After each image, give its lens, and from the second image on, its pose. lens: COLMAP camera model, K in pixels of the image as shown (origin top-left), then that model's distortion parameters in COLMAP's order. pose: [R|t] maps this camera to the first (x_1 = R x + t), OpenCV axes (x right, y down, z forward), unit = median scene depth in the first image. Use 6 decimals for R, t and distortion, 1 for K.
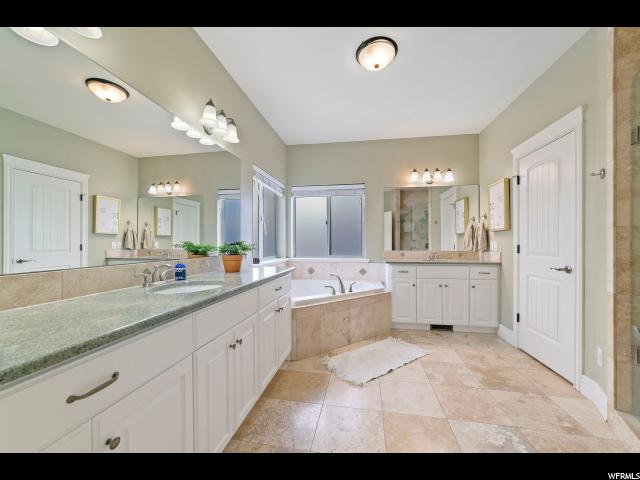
lens RADIAL K [[248.0, 0, 319.2], [0, 248.0, 238.5], [0, 0, 1]] dist [-0.019520, 0.007450]
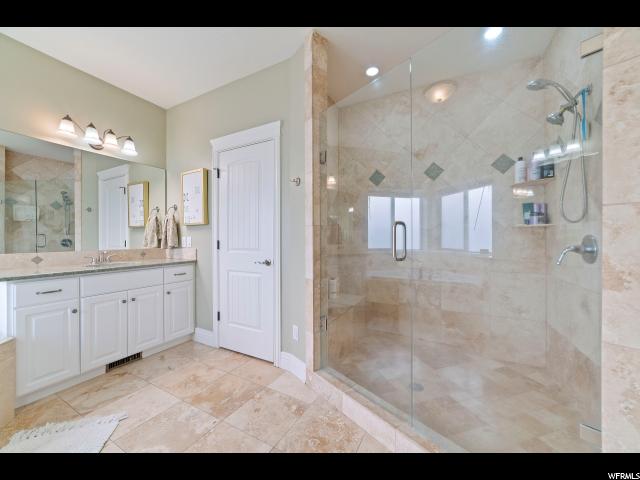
lens RADIAL K [[248.0, 0, 319.2], [0, 248.0, 238.5], [0, 0, 1]] dist [-0.019520, 0.007450]
pose [[0.304934, -0.001705, 0.952372, 0.008397], [-0.015624, 0.999855, 0.006792, 0.004533], [-0.952245, -0.016951, 0.304863, 0.312529]]
